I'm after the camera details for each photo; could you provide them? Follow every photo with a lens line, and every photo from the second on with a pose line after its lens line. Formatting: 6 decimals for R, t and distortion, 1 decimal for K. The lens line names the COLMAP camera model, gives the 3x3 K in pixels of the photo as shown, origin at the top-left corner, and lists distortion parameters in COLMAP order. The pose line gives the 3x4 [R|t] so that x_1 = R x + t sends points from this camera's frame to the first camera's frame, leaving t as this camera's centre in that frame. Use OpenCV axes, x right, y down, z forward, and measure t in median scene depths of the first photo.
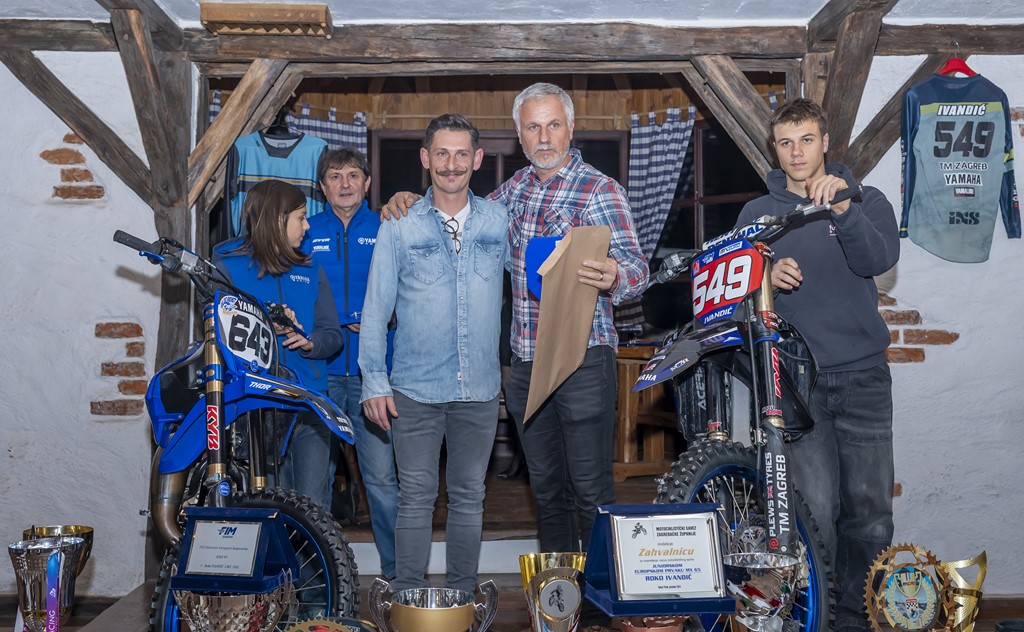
lens RADIAL K [[1182.9, 0, 516.4], [0, 1182.9, 264.5], [0, 0, 1]] dist [-0.003992, 0.004357]
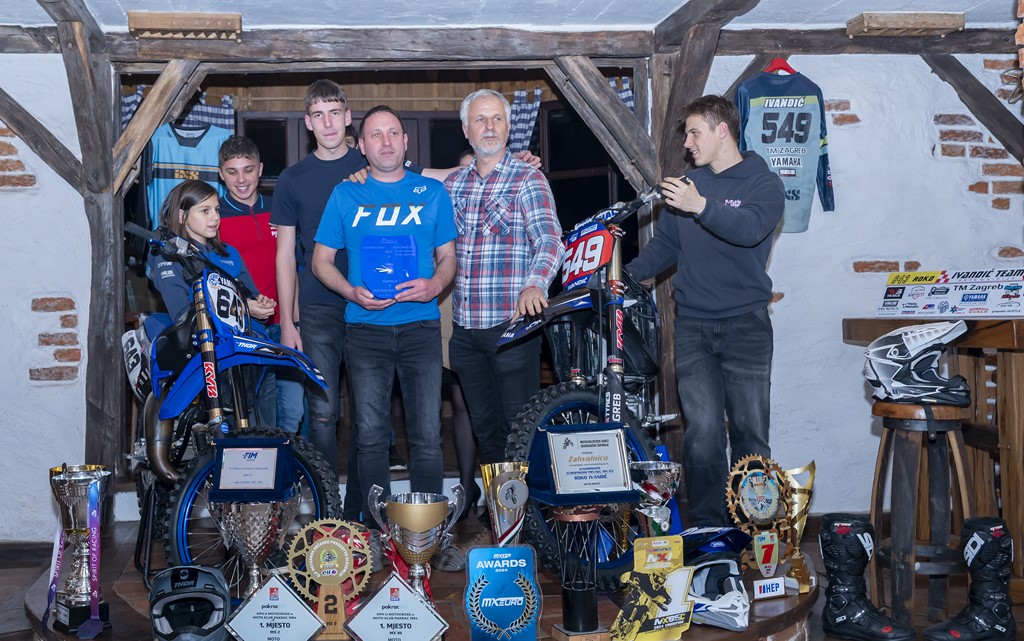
lens RADIAL K [[1224.3, 0, 428.0], [0, 1224.3, 245.1], [0, 0, 1]] dist [0.002183, -0.006452]
pose [[0.995956, -0.015487, 0.088496, -0.085017], [0.014392, 0.999812, 0.012996, -0.010213], [-0.088680, -0.011670, 0.995992, -0.180206]]
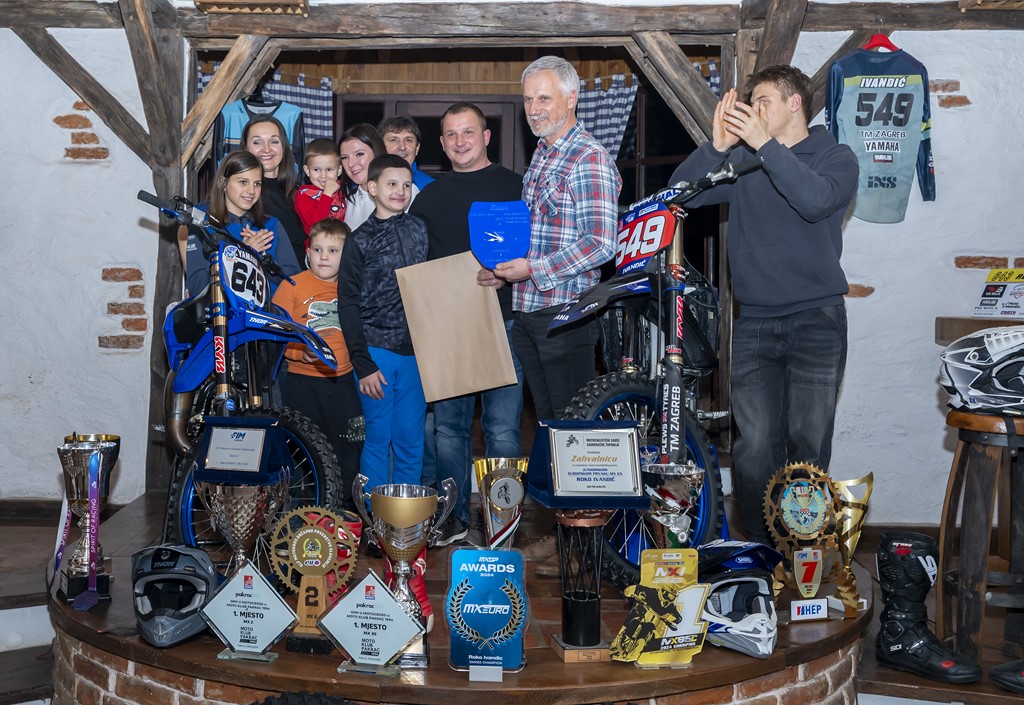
lens RADIAL K [[1150.5, 0, 390.6], [0, 1150.5, 280.3], [0, 0, 1]] dist [0.003723, -0.005662]
pose [[0.997830, 0.013280, -0.064490, -0.004631], [-0.009752, 0.998455, 0.054708, -0.002471], [0.065117, -0.053960, 0.996418, -0.093738]]
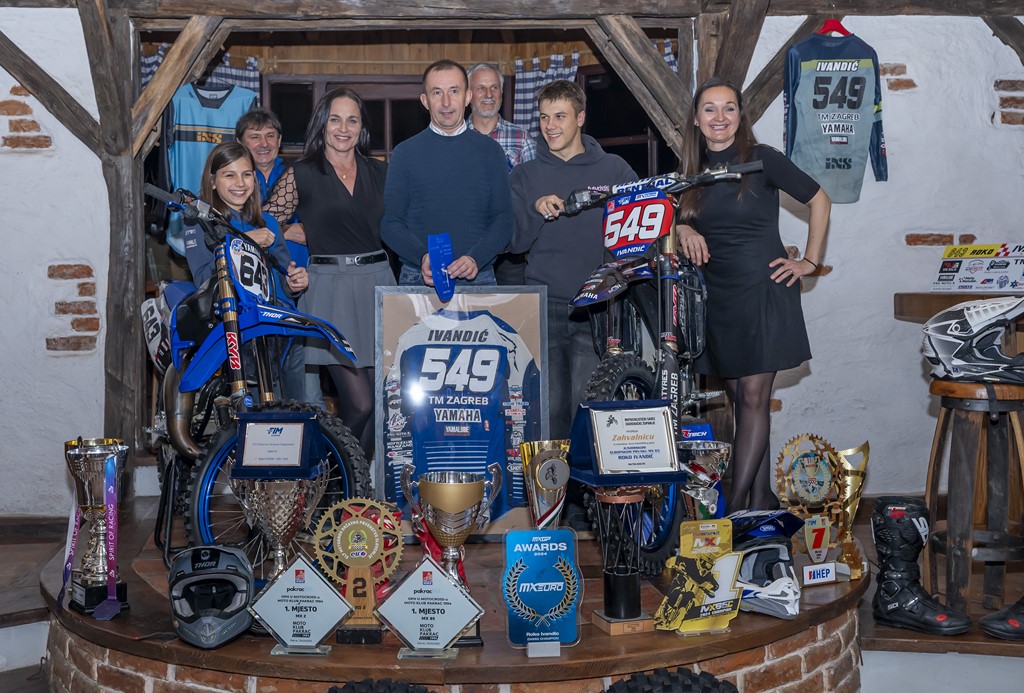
lens RADIAL K [[1242.8, 0, 448.4], [0, 1242.8, 272.4], [0, 0, 1]] dist [0.002203, 0.000314]
pose [[0.996587, -0.011009, 0.081815, -0.086819], [0.006368, 0.998367, 0.056776, -0.005339], [-0.082306, -0.056061, 0.995029, -0.147101]]
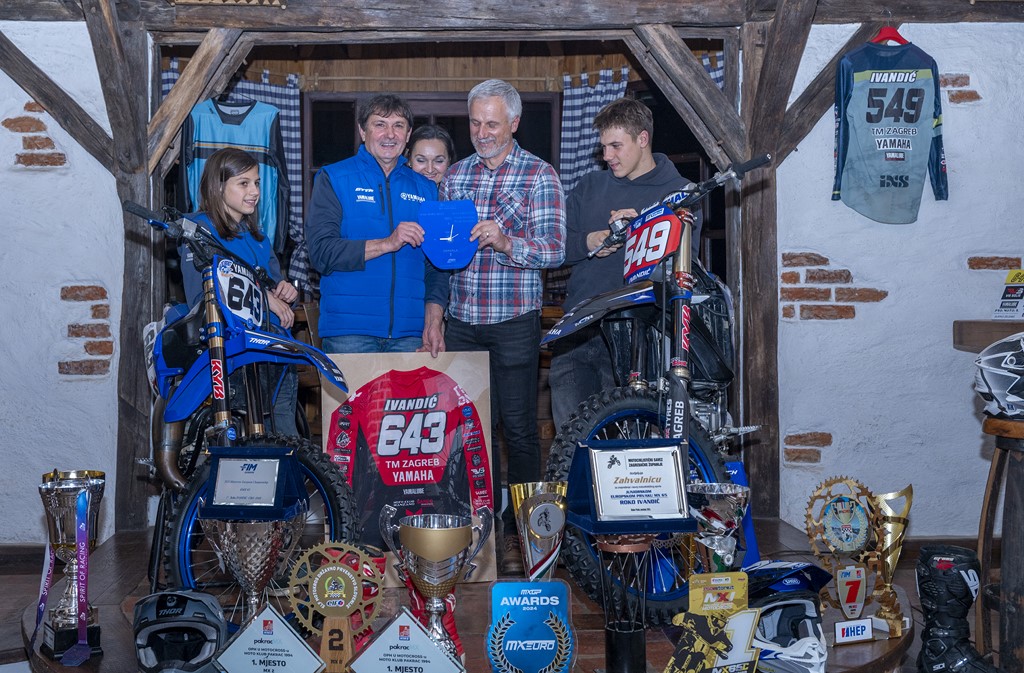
lens RADIAL K [[1241.8, 0, 448.9], [0, 1241.8, 289.4], [0, 0, 1]] dist [0.006690, -0.006489]
pose [[0.999736, -0.006131, 0.022125, -0.040042], [0.004964, 0.998614, 0.052401, -0.003201], [-0.022415, -0.052277, 0.998381, -0.094116]]
